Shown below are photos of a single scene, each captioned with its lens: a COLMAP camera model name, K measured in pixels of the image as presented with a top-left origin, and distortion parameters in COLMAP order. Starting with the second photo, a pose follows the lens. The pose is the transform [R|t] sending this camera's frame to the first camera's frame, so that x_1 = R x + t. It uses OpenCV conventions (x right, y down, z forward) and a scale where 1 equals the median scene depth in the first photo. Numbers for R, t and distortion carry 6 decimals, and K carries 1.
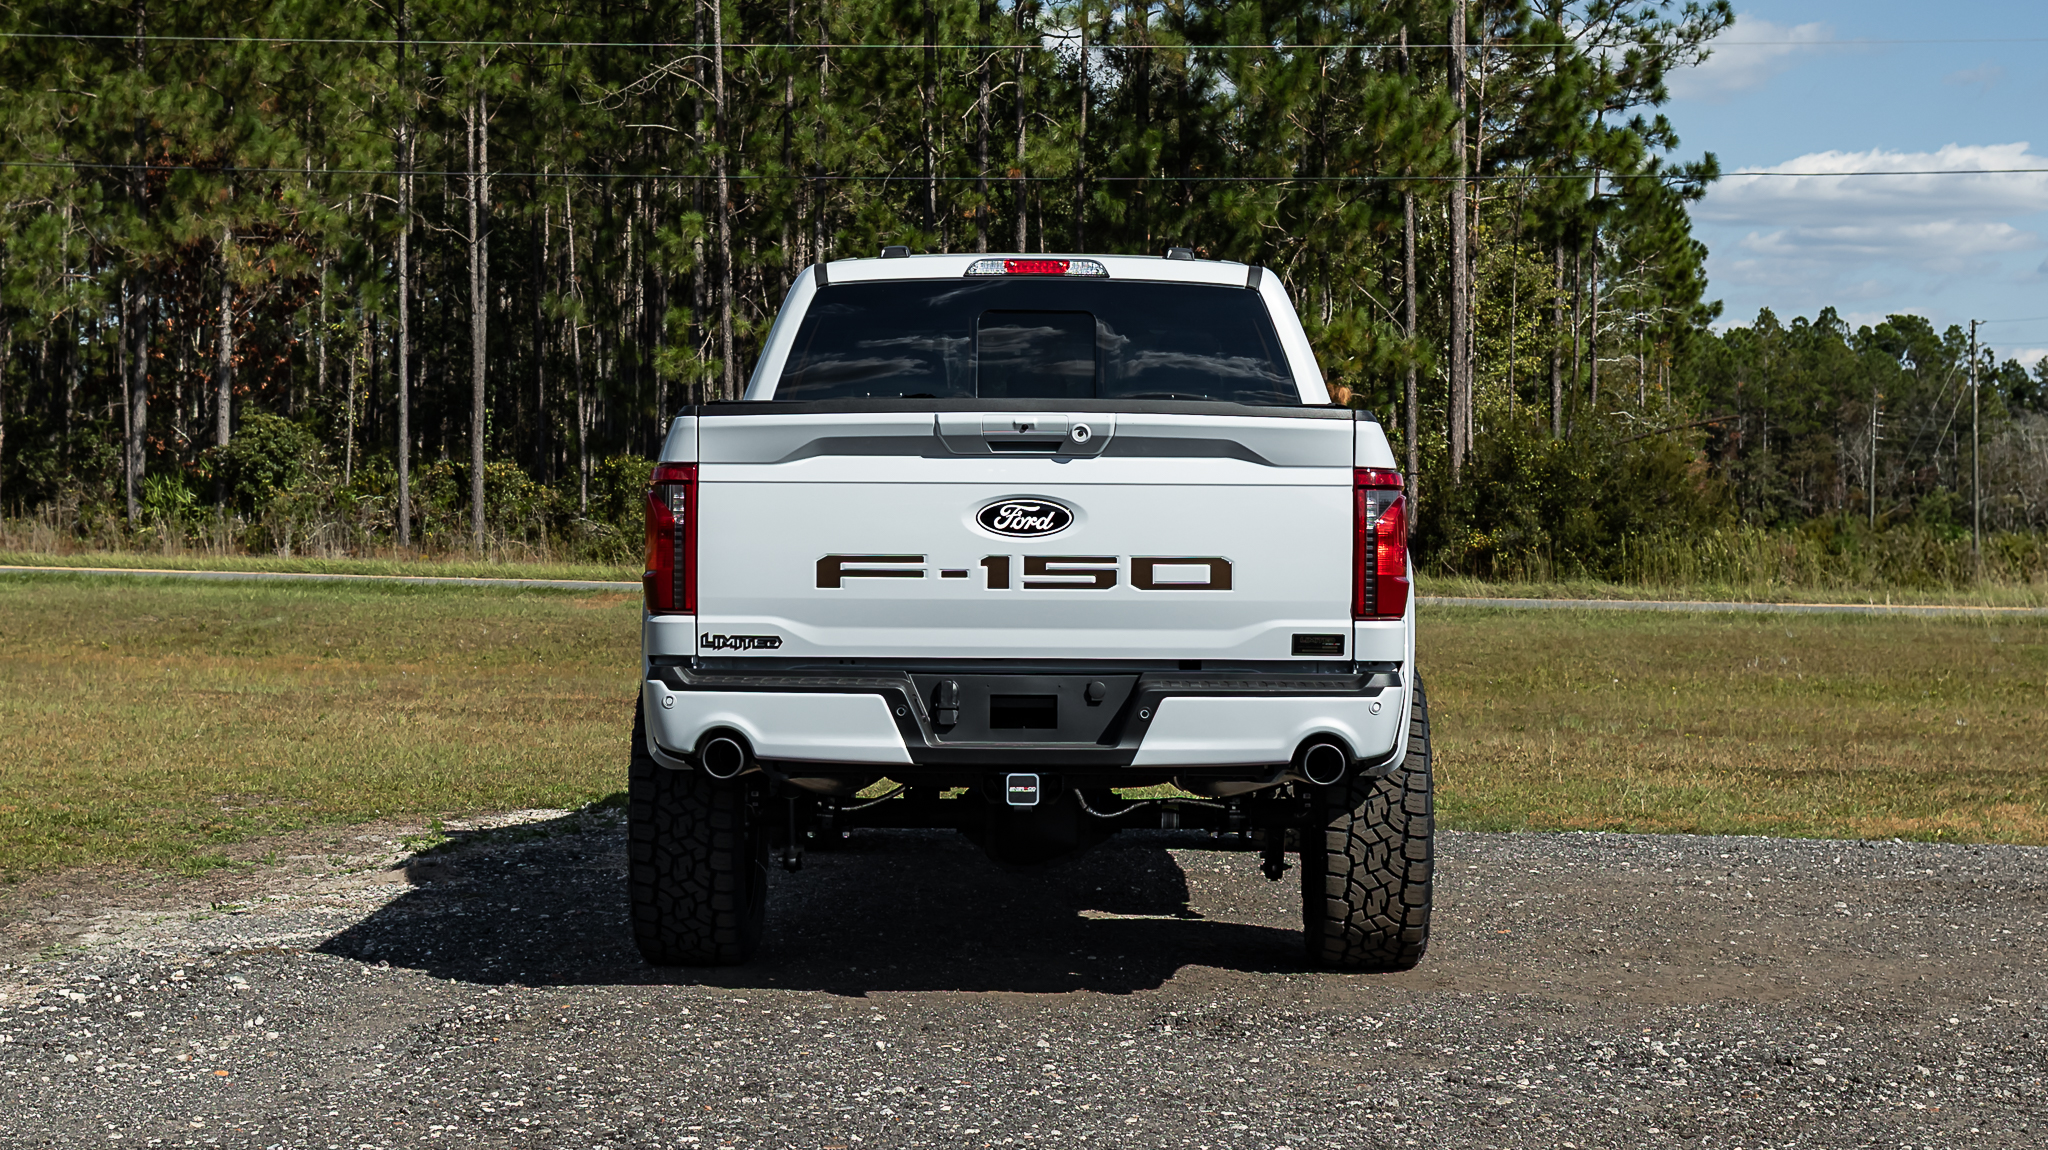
lens RADIAL K [[3505.0, 0, 1024.0], [0, 3505.0, 575.0], [0, 0, 1]] dist [-0.051146, 0.035822]
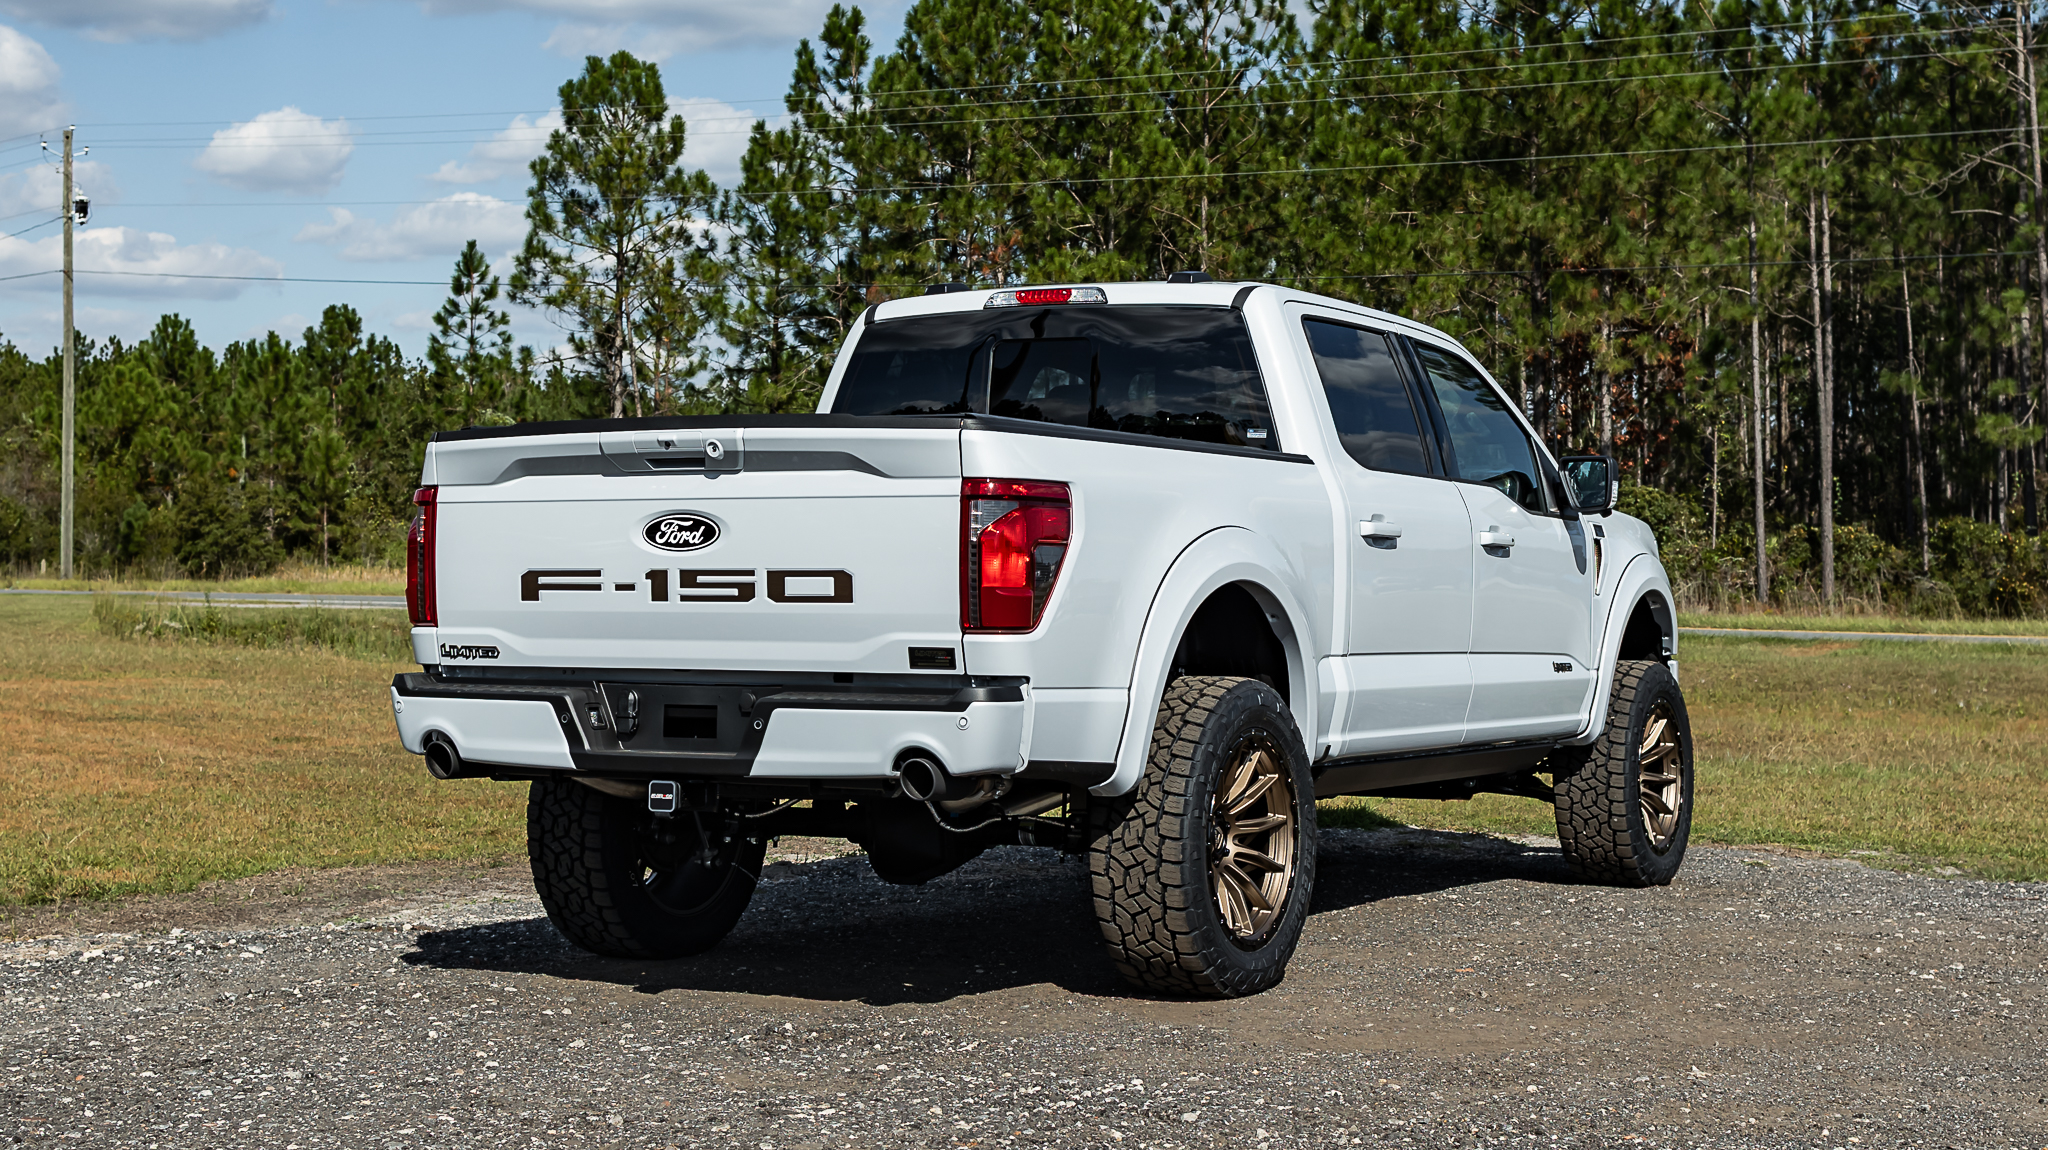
lens RADIAL K [[3038.9, 0, 1024.0], [0, 3038.9, 575.0], [0, 0, 1]] dist [0.014168, -0.025276]
pose [[0.880863, -0.005614, -0.473339, 0.508557], [-0.003571, 0.999822, -0.018503, 0.012236], [0.473359, 0.017989, 0.880686, 0.260366]]
